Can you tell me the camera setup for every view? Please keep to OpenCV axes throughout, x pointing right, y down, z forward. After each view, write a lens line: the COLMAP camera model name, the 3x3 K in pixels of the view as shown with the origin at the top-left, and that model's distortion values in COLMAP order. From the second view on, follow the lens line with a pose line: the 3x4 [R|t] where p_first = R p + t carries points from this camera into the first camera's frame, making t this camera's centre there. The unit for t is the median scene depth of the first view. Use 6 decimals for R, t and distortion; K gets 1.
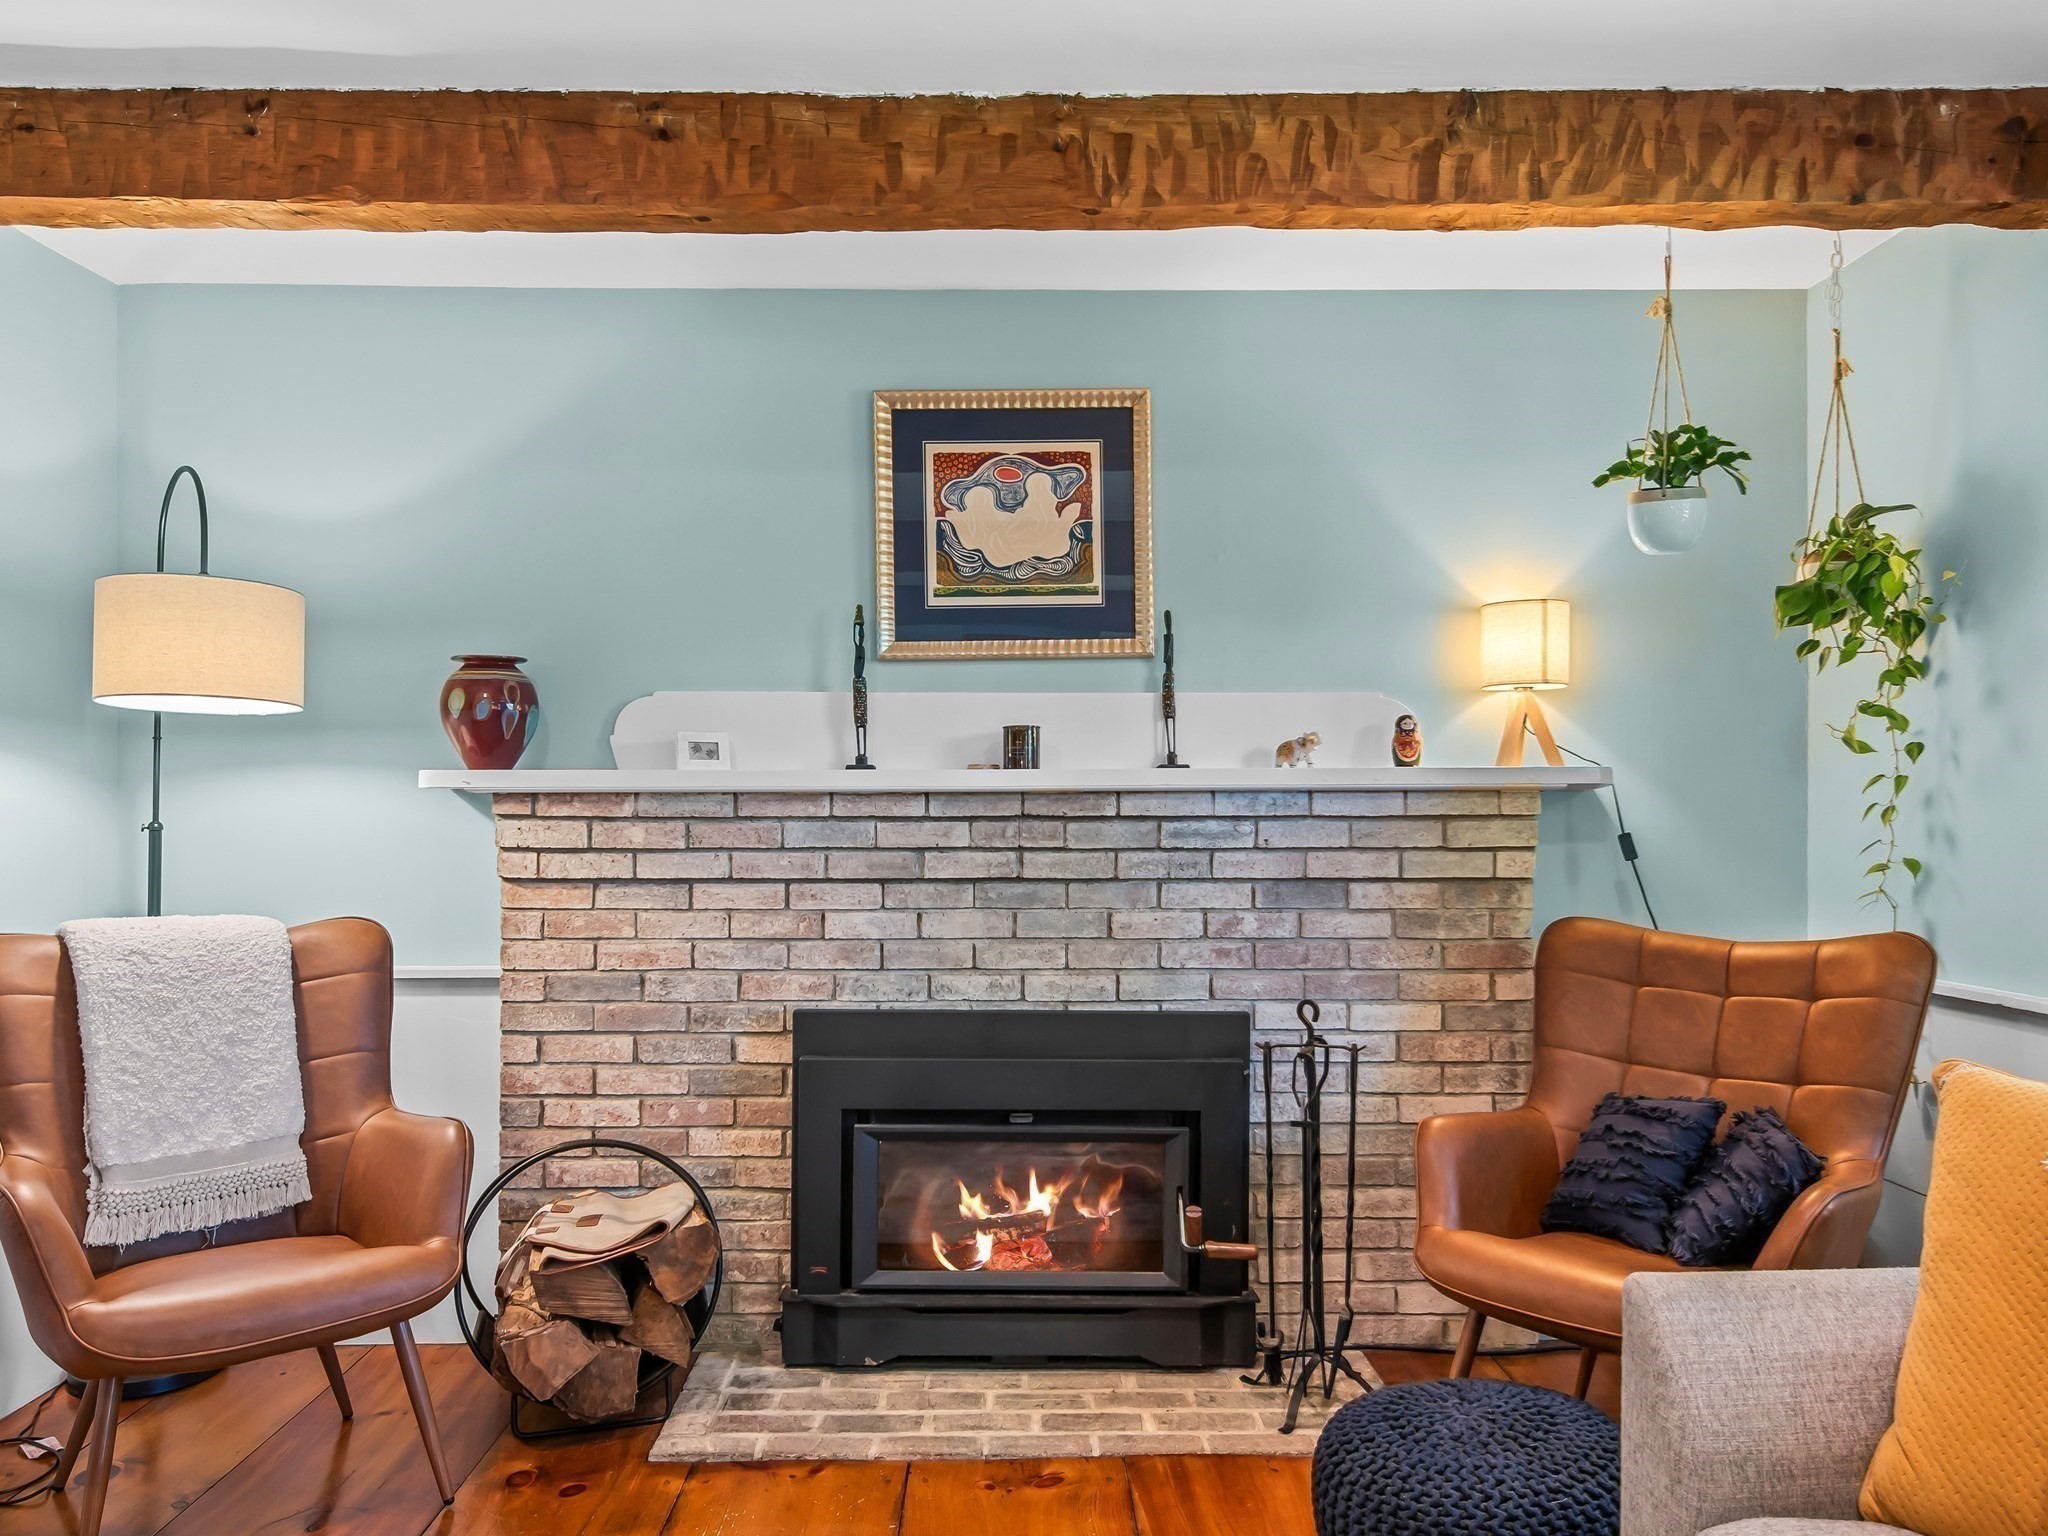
lens RADIAL K [[1477.3, 0, 1012.2], [0, 1477.3, 811.0], [0, 0, 1]] dist [0.028604, -0.032148]
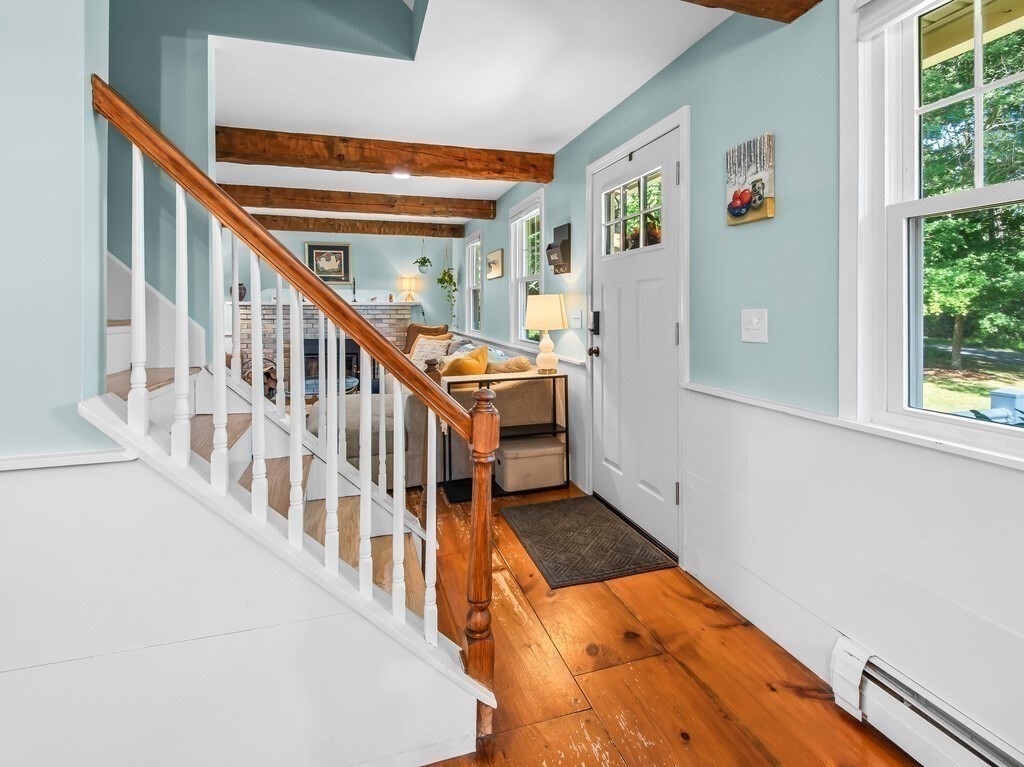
lens RADIAL K [[543.1, 0, 546.1], [0, 543.1, 319.9], [0, 0, 1]] dist [0.000405, -0.001082]
pose [[0.946360, -0.003162, 0.323099, 0.146029], [-0.007528, 0.999465, 0.031829, -0.035170], [-0.323027, -0.032554, 0.945830, -1.714841]]
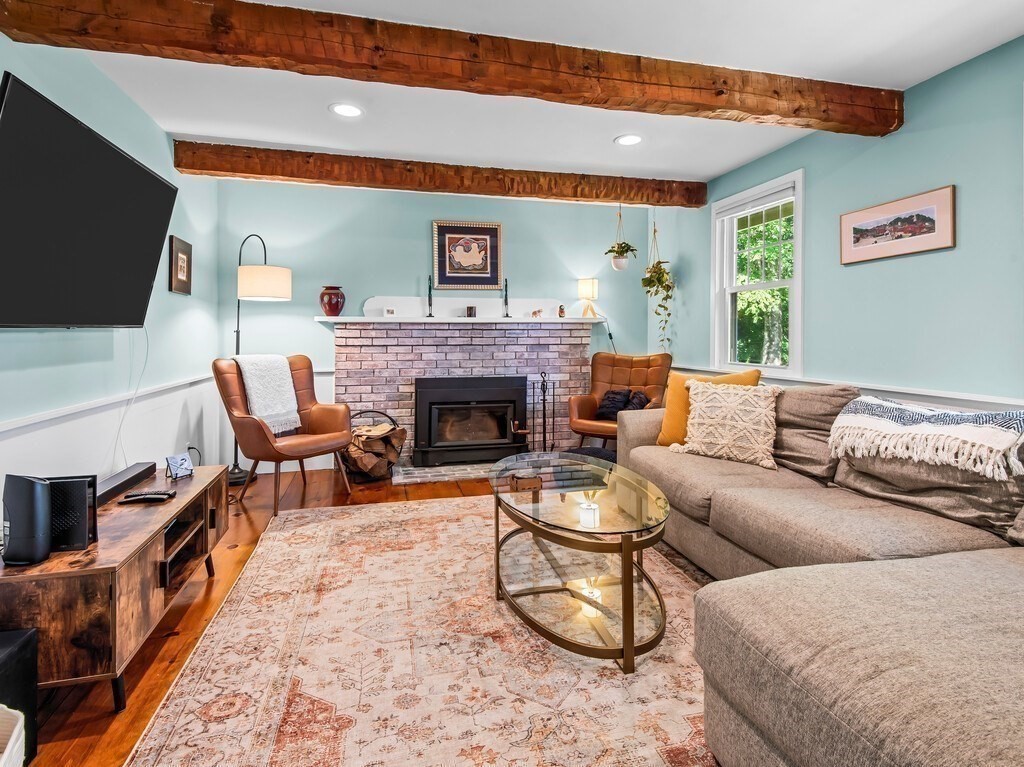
lens RADIAL K [[543.1, 0, 514.0], [0, 543.1, 340.2], [0, 0, 1]] dist [0.000405, -0.001082]
pose [[0.968193, -0.003049, 0.250186, -0.273791], [-0.001583, 0.999831, 0.018313, 0.007216], [-0.250199, -0.018127, 0.968025, -0.500183]]
